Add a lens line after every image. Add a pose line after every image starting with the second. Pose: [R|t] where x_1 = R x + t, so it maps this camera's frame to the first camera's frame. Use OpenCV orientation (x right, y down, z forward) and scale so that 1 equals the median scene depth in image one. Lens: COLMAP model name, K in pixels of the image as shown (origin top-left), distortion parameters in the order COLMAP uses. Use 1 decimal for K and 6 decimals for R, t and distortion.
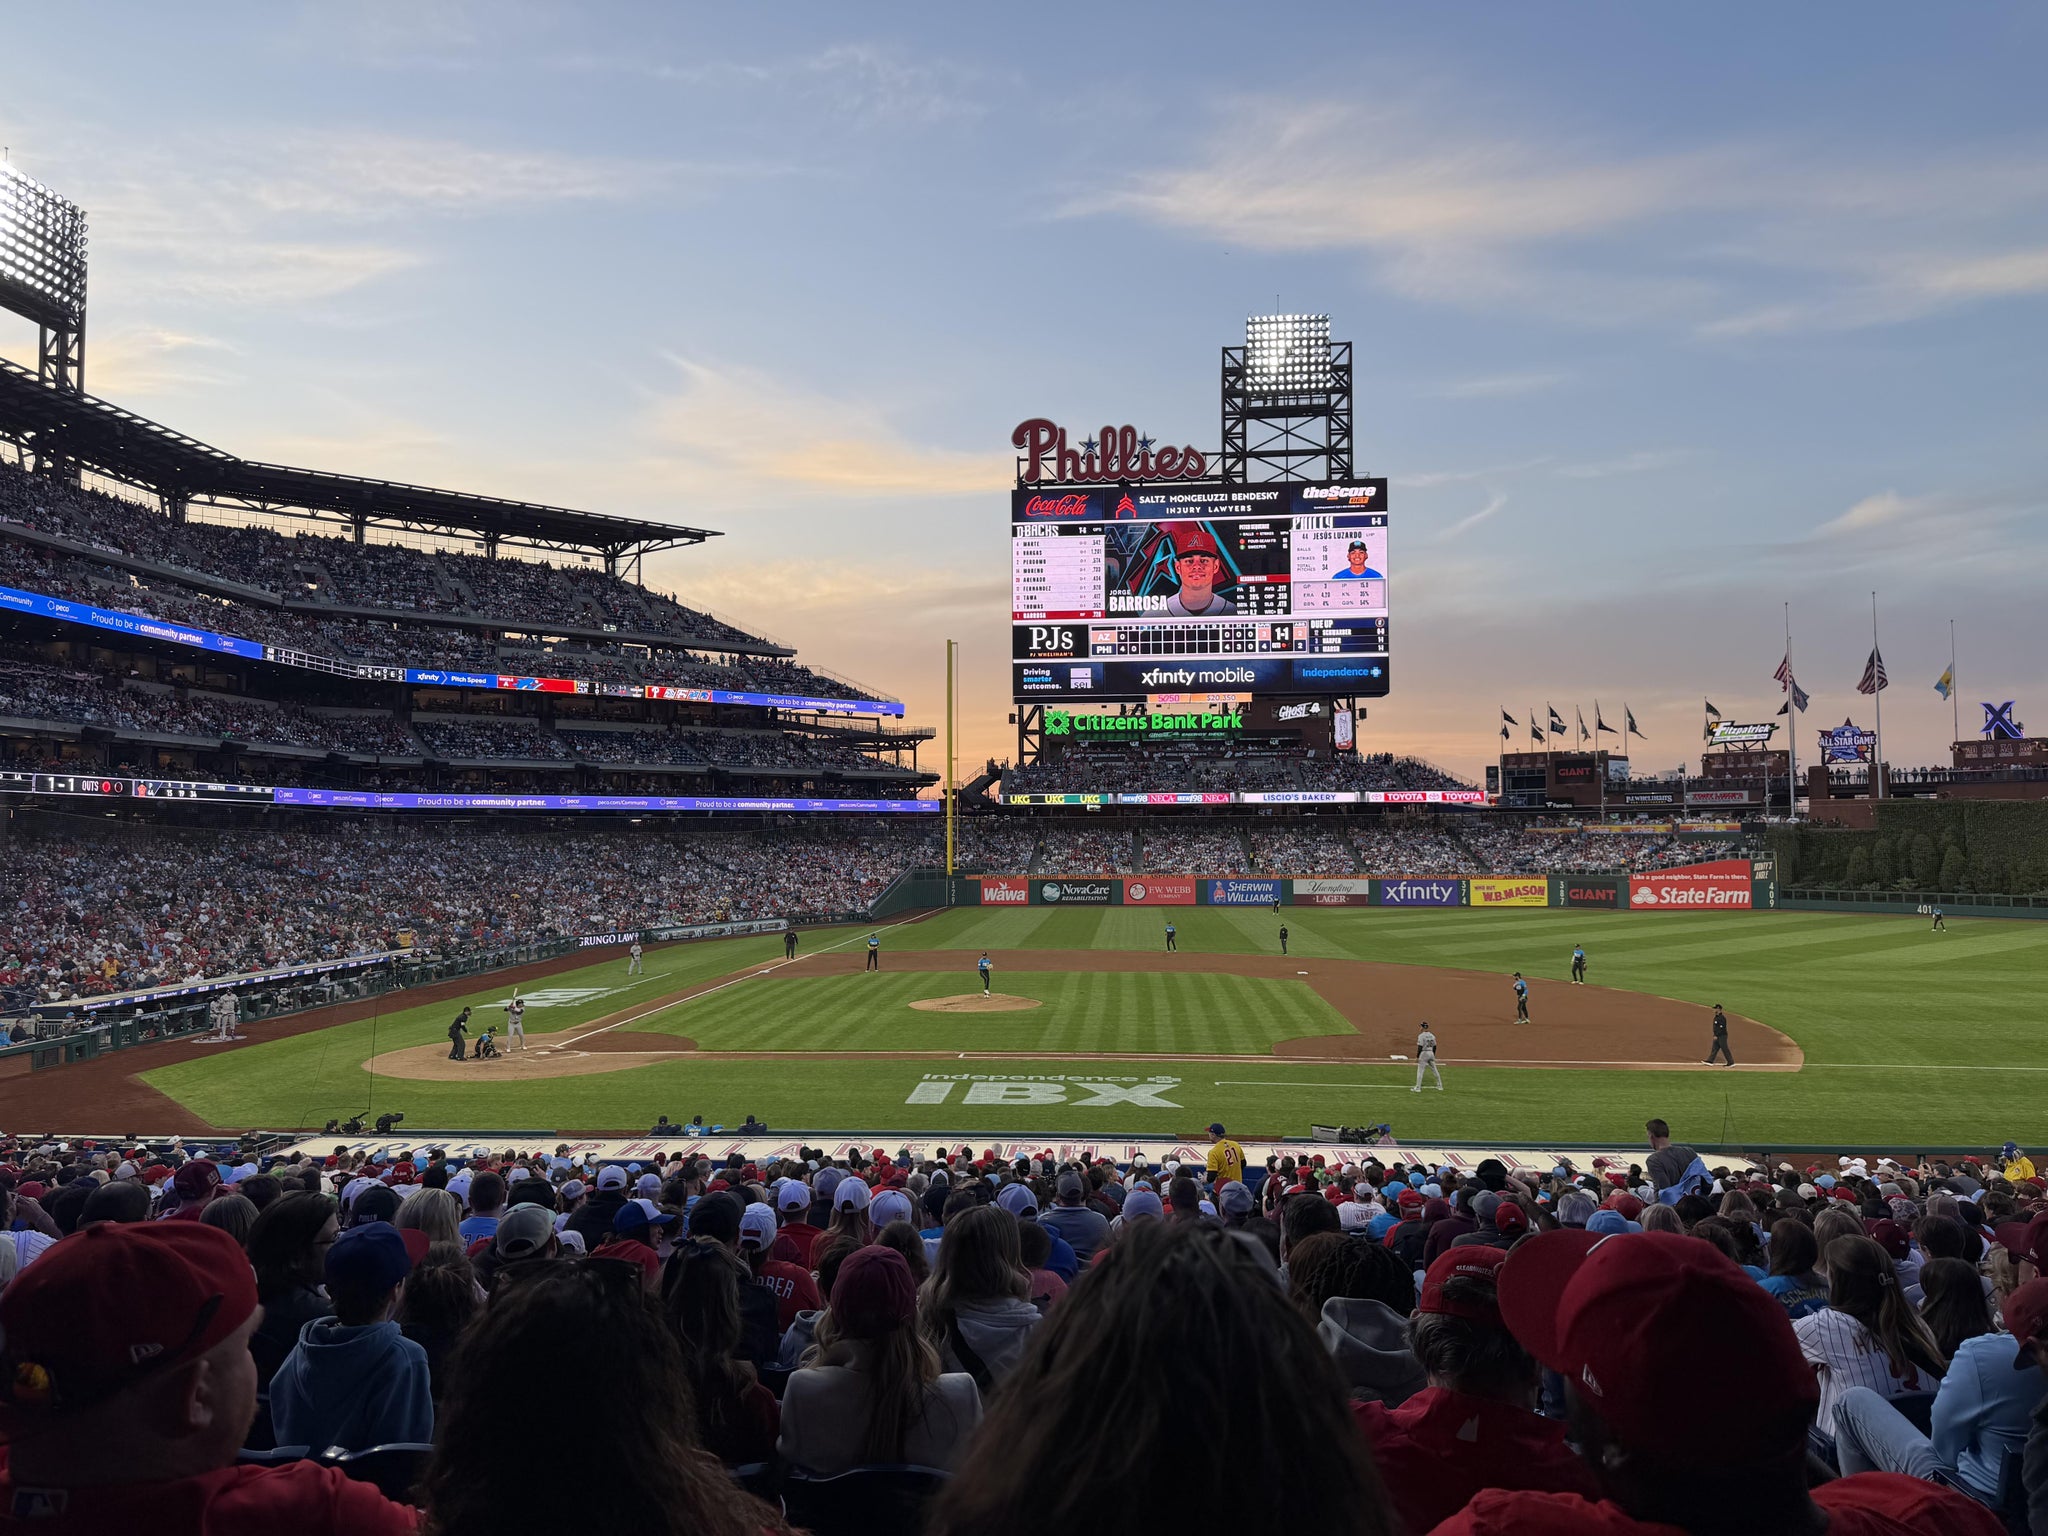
lens RADIAL K [[1433.0, 0, 1014.6], [0, 1433.0, 774.4], [0, 0, 1]] dist [0.173101, -0.361085]
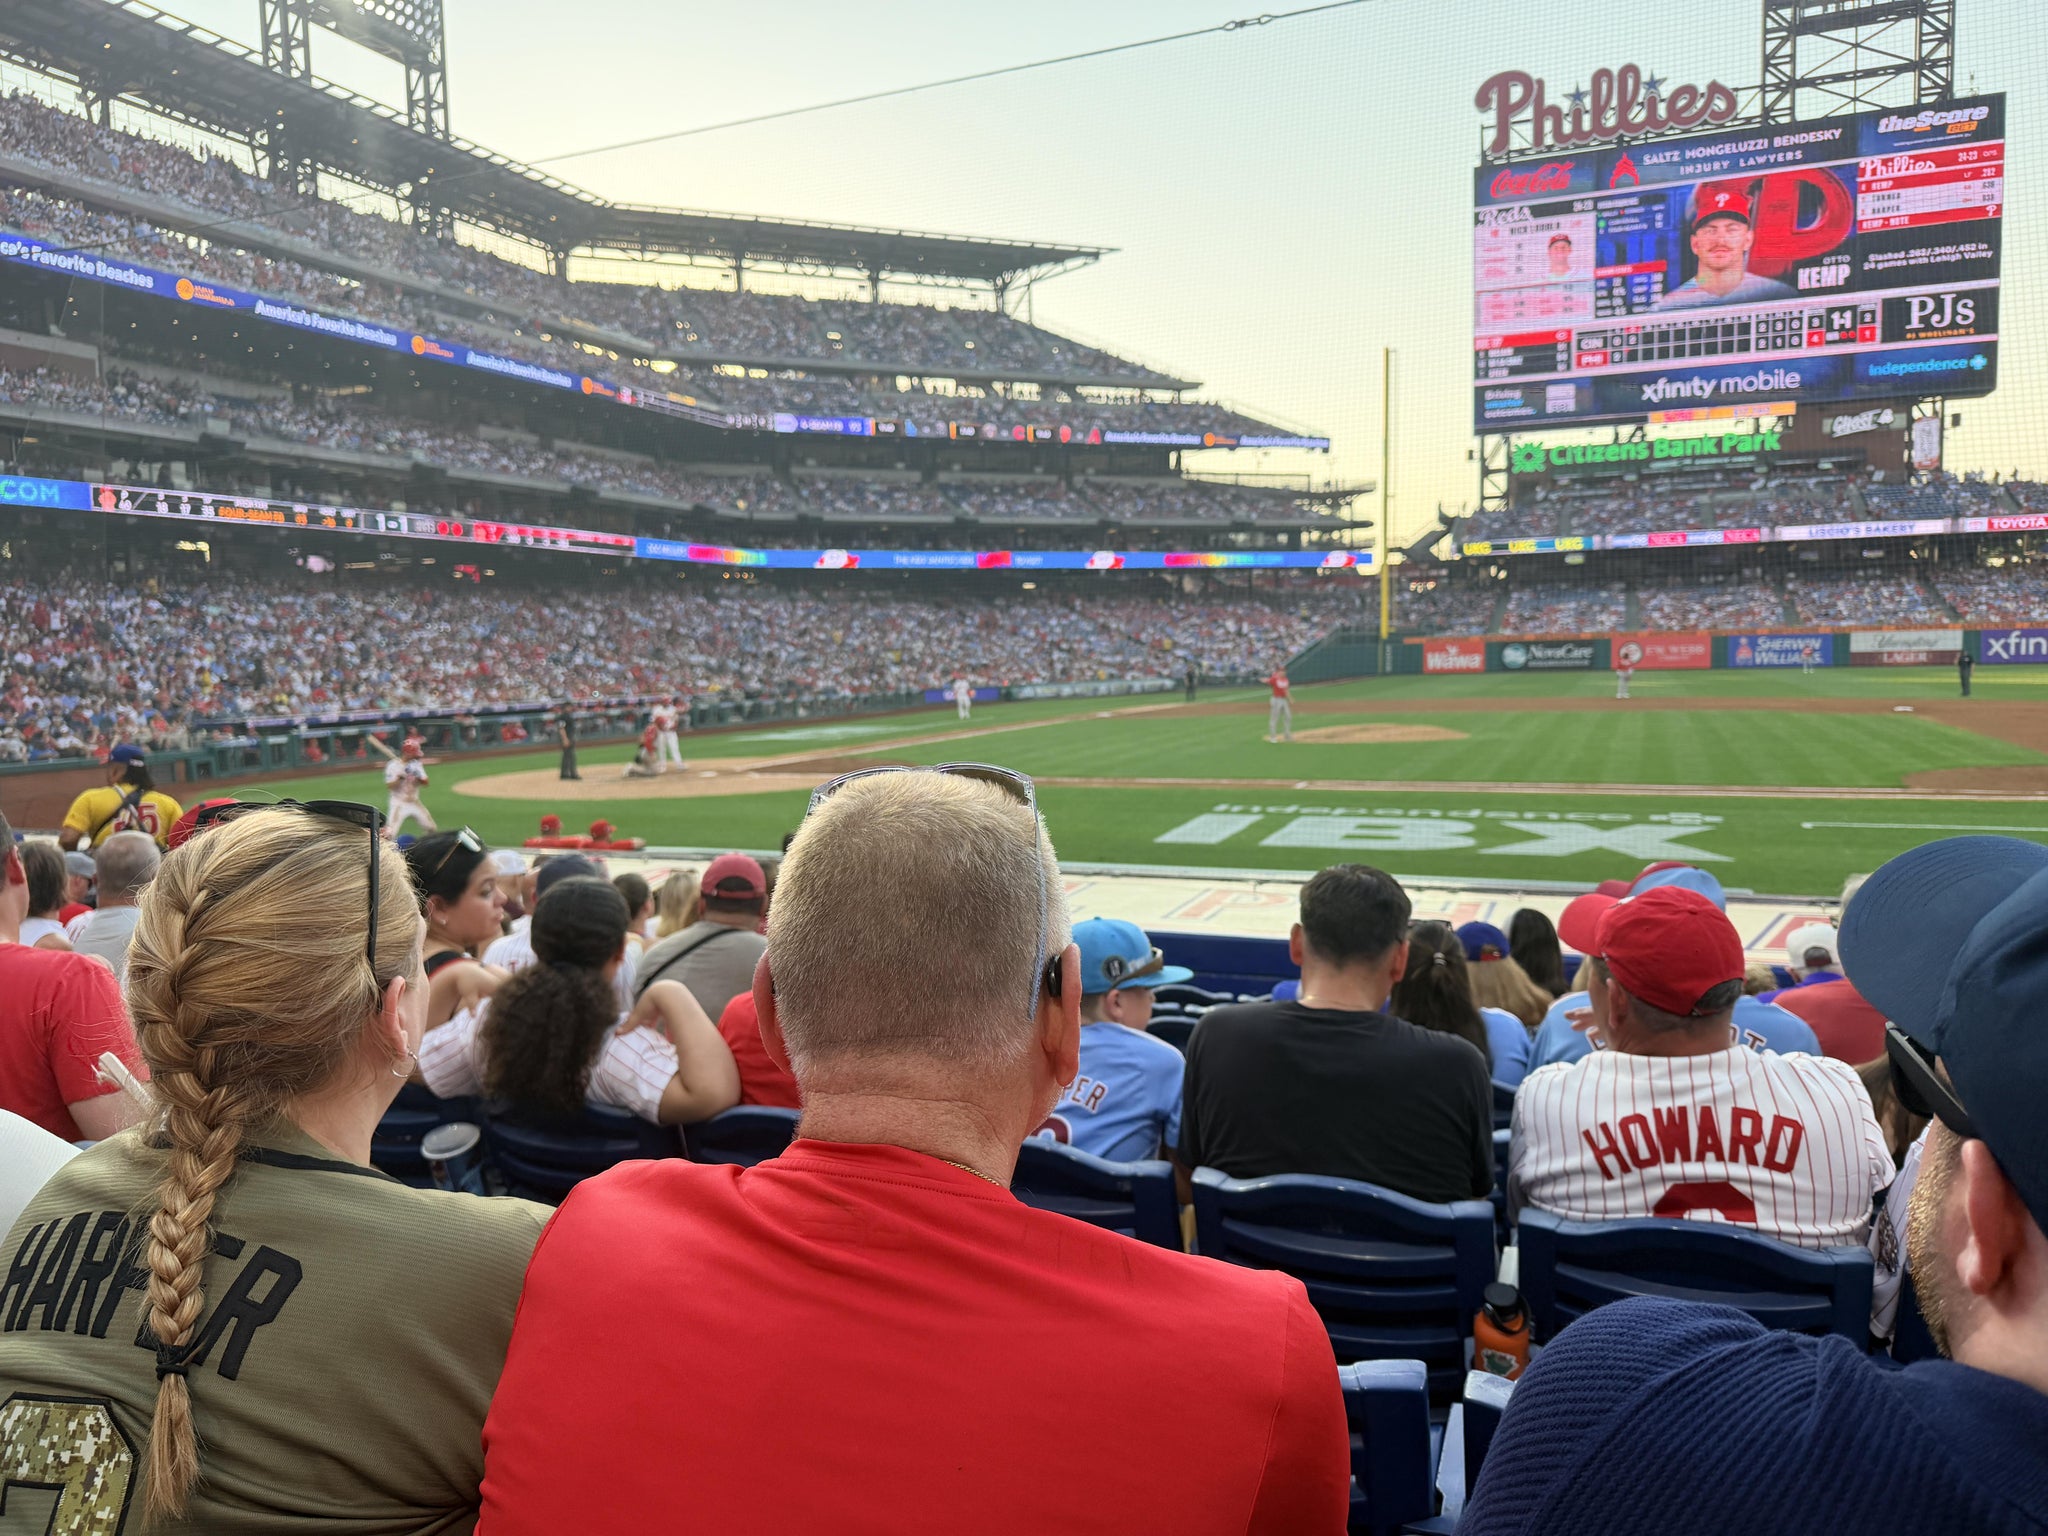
lens RADIAL K [[1462.0, 0, 1013.3], [0, 1462.0, 781.3], [0, 0, 1]] dist [0.005006, -0.013208]
pose [[0.951489, 0.009915, -0.307524, 0.008502], [0.031741, 0.990985, 0.130158, 0.029635], [0.306042, -0.133605, 0.942596, 0.103129]]
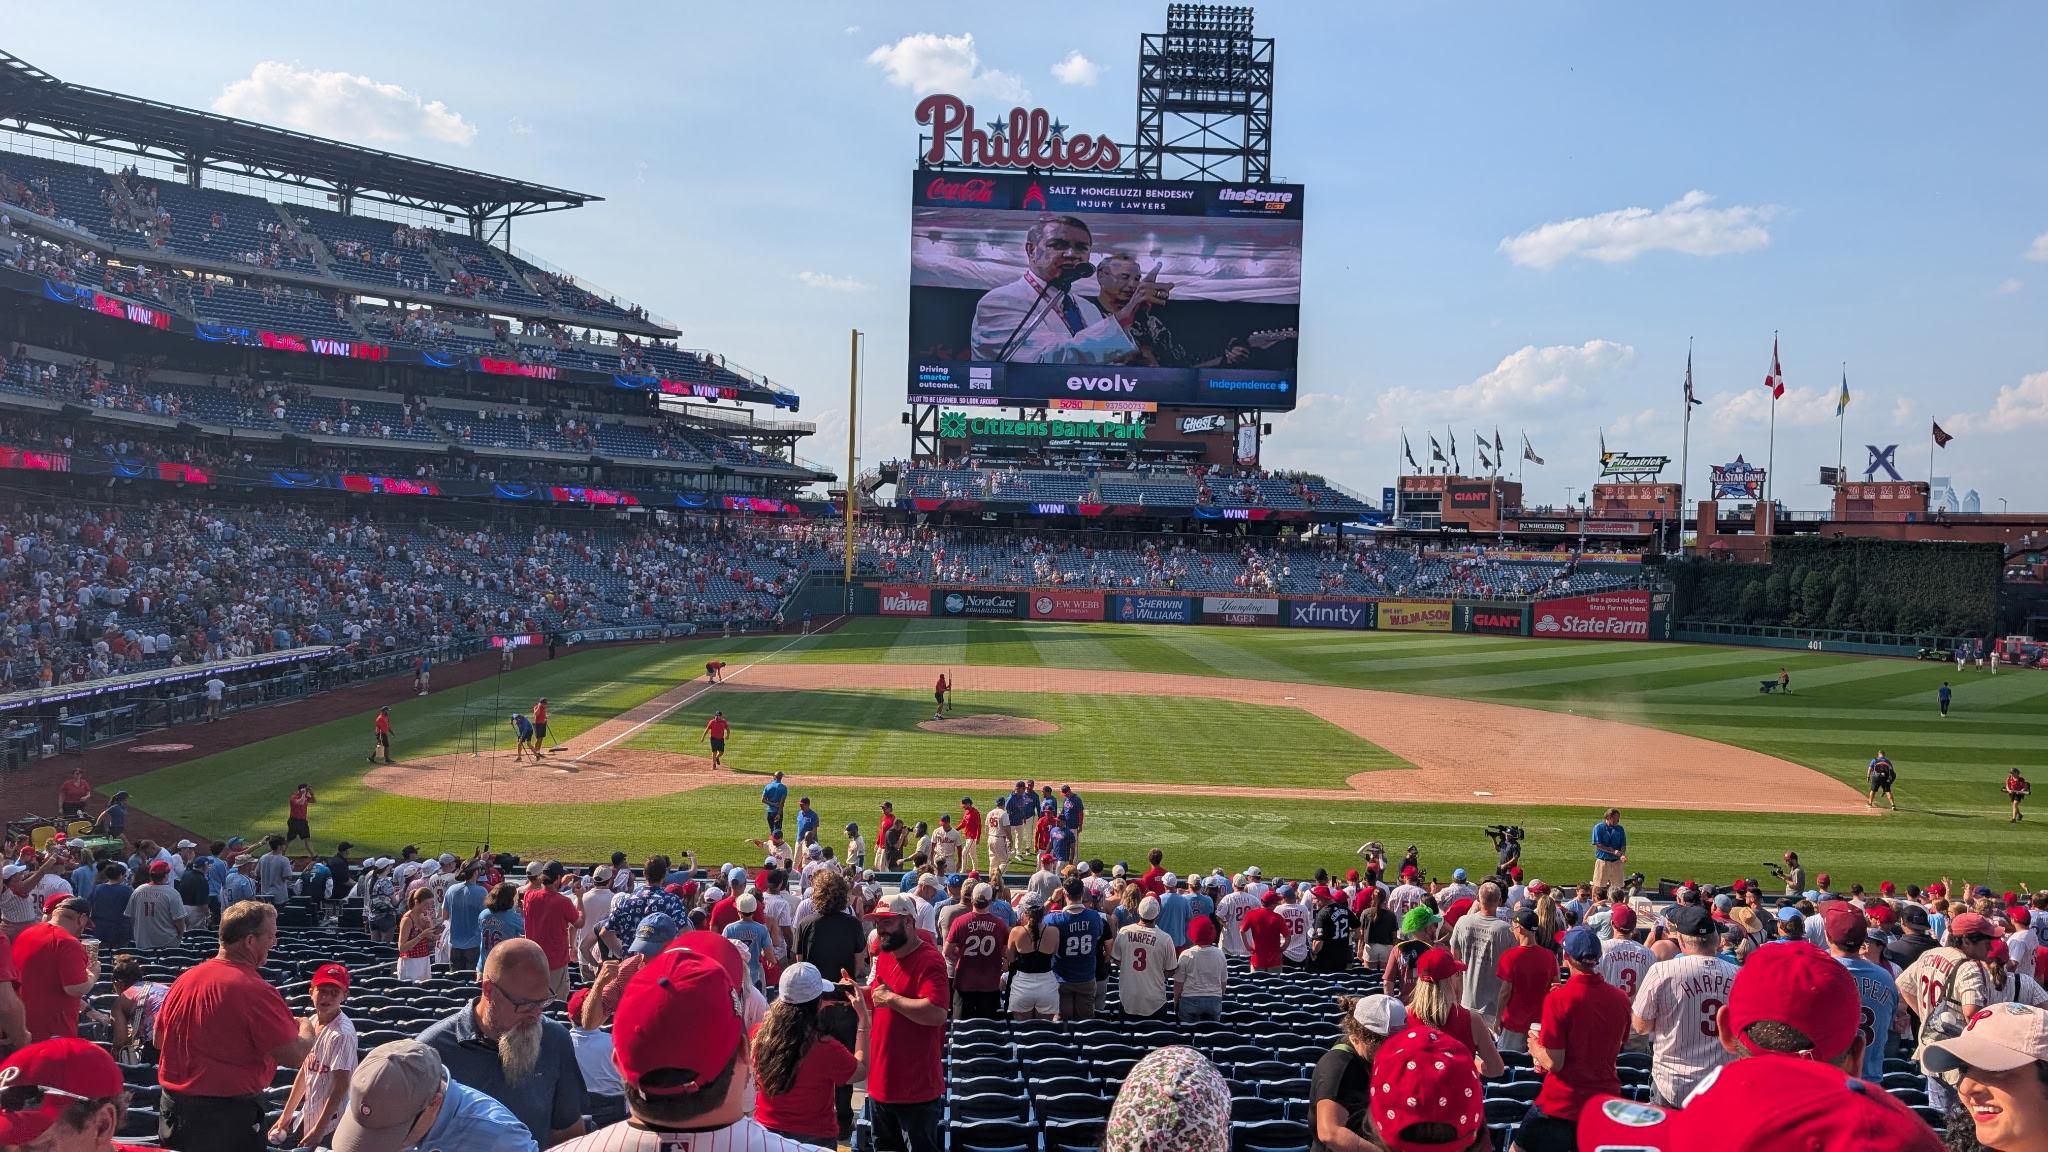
lens RADIAL K [[1516.1, 0, 1016.9], [0, 1516.1, 575.3], [0, 0, 1]] dist [0.040049, -0.058071]
pose [[0.992048, 0.032766, 0.121521, -0.046714], [-0.040652, 0.997186, 0.062989, -0.001172], [-0.119115, -0.067428, 0.990588, 0.004867]]
